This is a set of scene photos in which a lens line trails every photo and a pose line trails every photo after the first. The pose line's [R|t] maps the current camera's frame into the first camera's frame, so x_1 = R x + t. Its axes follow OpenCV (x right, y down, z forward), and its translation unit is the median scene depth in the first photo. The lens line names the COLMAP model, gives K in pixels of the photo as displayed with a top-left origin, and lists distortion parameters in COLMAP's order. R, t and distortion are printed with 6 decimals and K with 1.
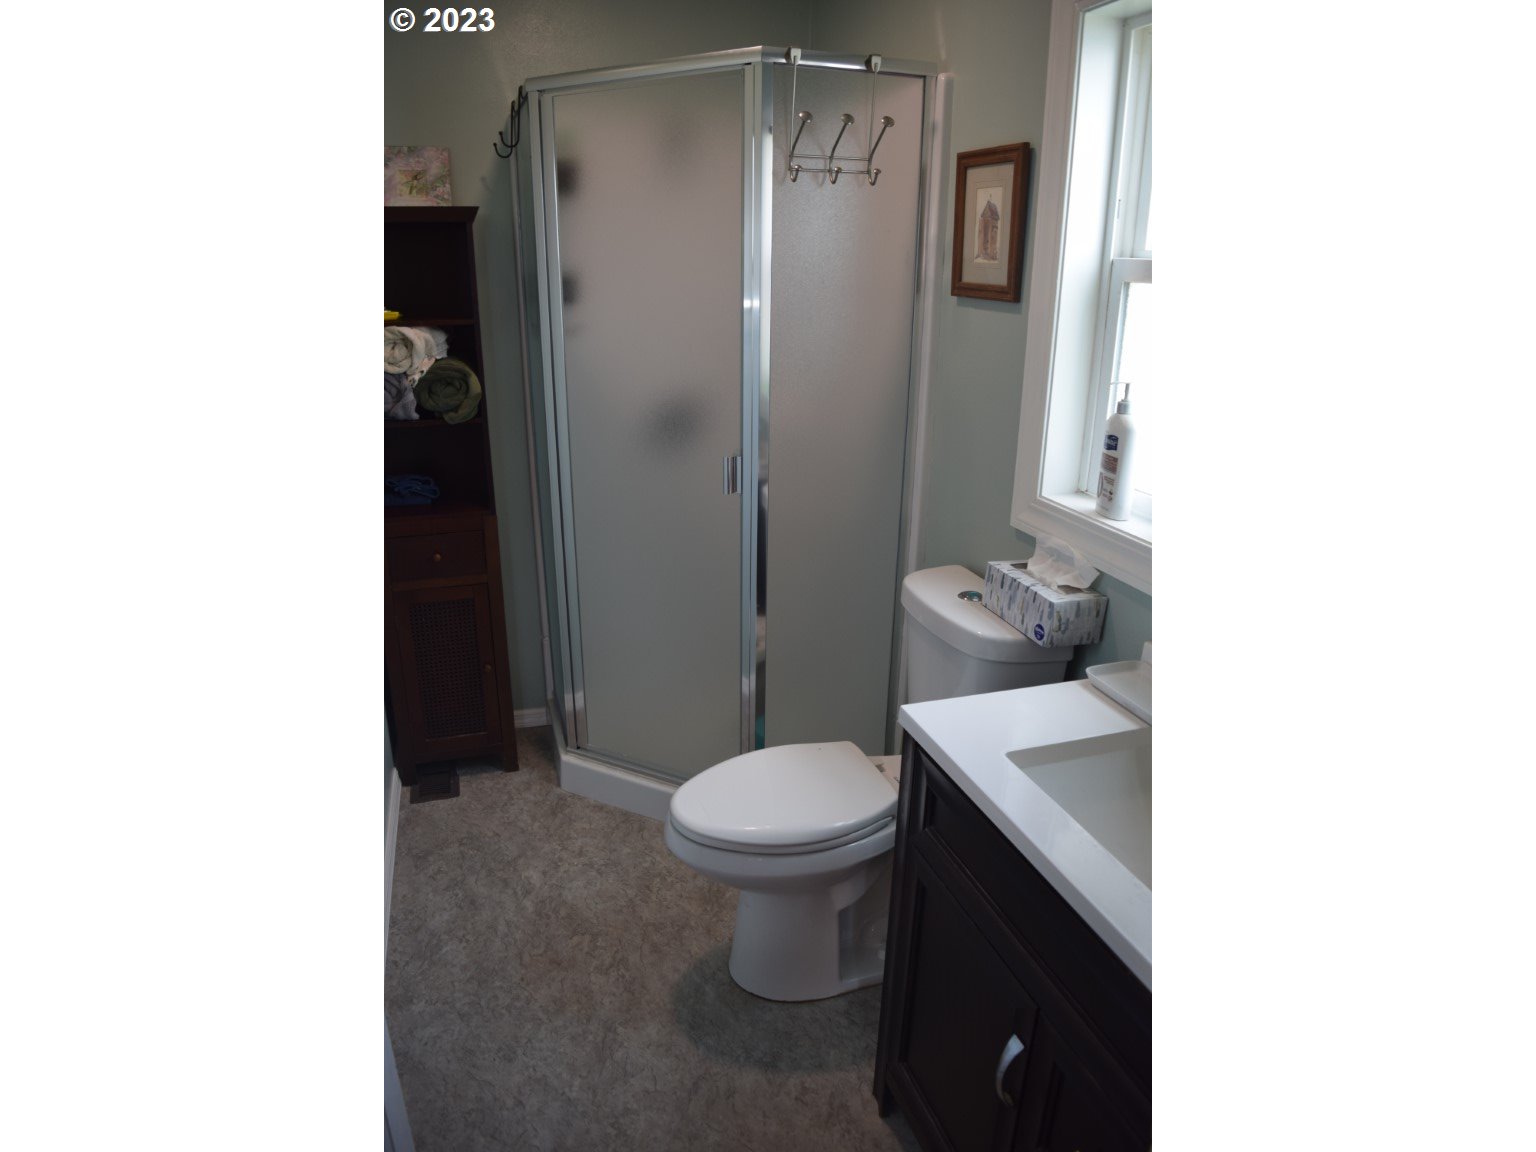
lens RADIAL K [[894.8, 0, 760.6], [0, 894.8, 580.4], [0, 0, 1]] dist [-0.086255, 0.000291]
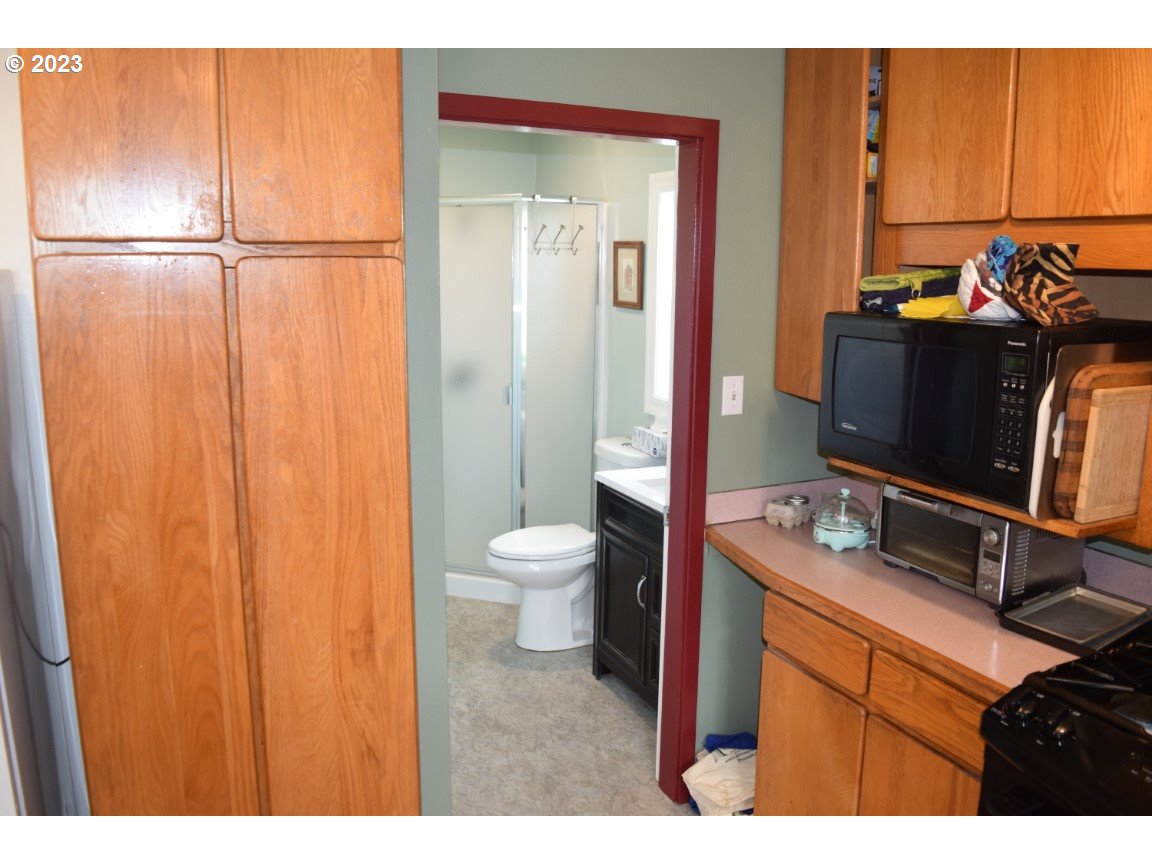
lens RADIAL K [[895.5, 0, 578.4], [0, 895.5, 429.0], [0, 0, 1]] dist [-0.088027, 0.009282]
pose [[0.990648, -0.018873, 0.135129, -0.153509], [0.039167, 0.988040, -0.149139, 0.270234], [-0.130698, 0.153037, 0.979539, -0.995936]]
